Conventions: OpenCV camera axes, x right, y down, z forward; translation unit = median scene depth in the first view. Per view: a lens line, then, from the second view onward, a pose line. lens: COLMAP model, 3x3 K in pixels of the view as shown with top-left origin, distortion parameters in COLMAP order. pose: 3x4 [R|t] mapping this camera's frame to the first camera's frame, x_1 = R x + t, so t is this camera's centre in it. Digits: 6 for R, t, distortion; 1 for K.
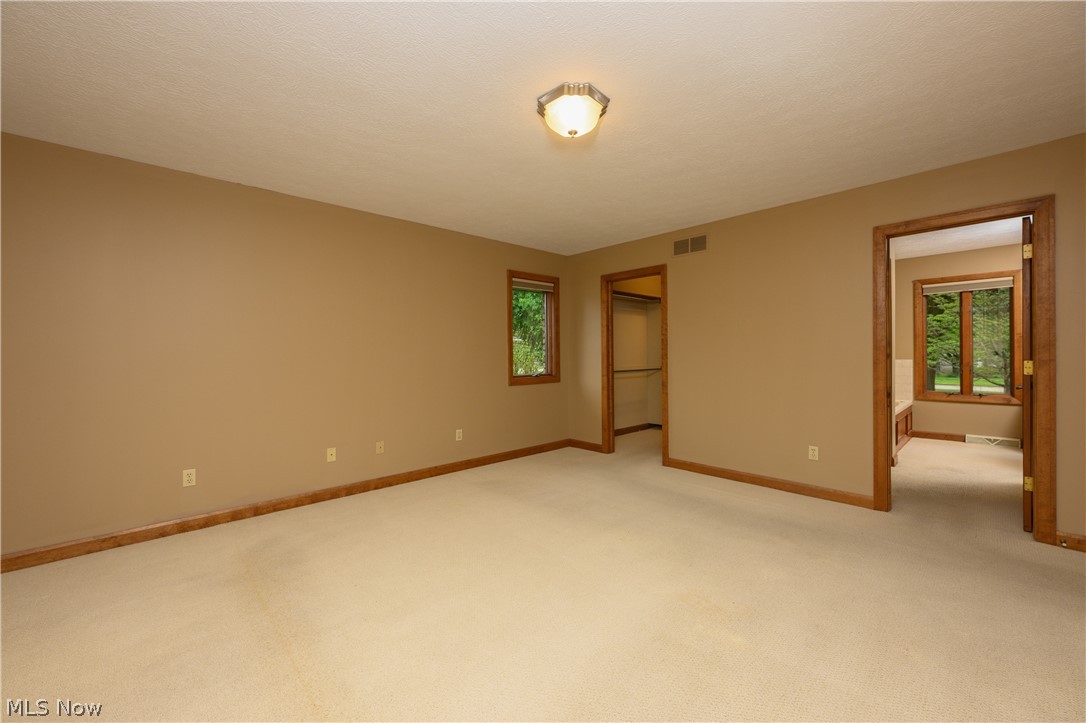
lens RADIAL K [[436.2, 0, 542.1], [0, 436.2, 358.3], [0, 0, 1]] dist [0.002463, 0.000248]
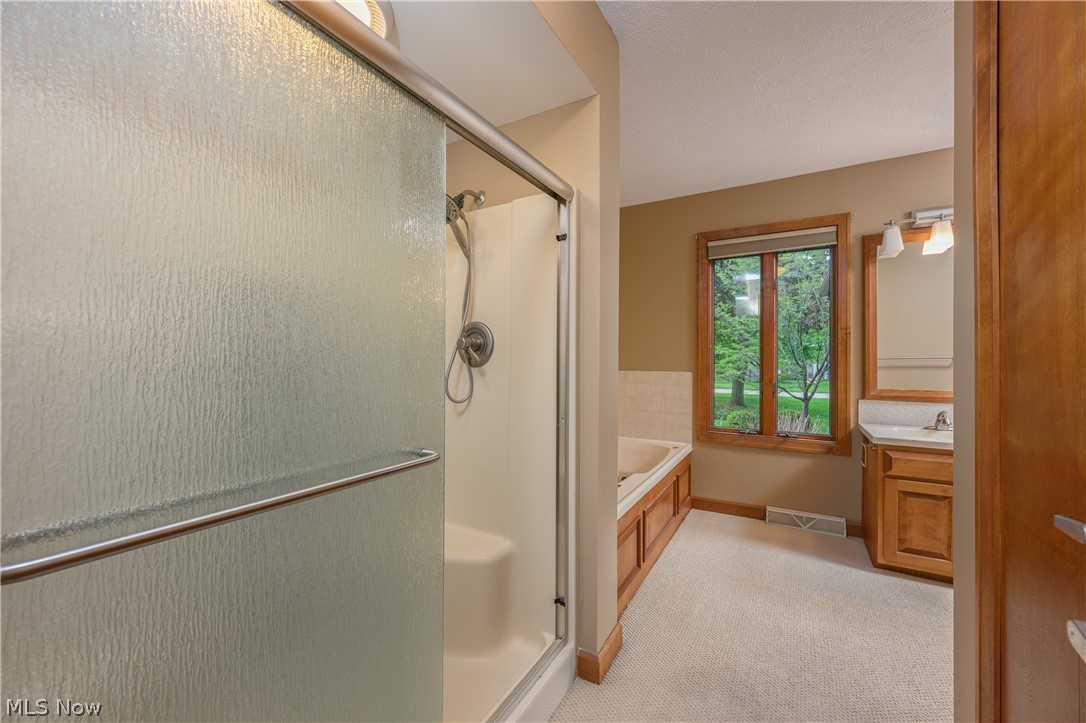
lens RADIAL K [[436.2, 0, 543.4], [0, 436.2, 356.2], [0, 0, 1]] dist [0.002463, 0.000248]
pose [[0.957793, 0.021113, 0.286682, 0.321741], [-0.017550, 0.999734, -0.014993, -0.003563], [-0.286922, 0.009329, 0.957909, 0.329938]]
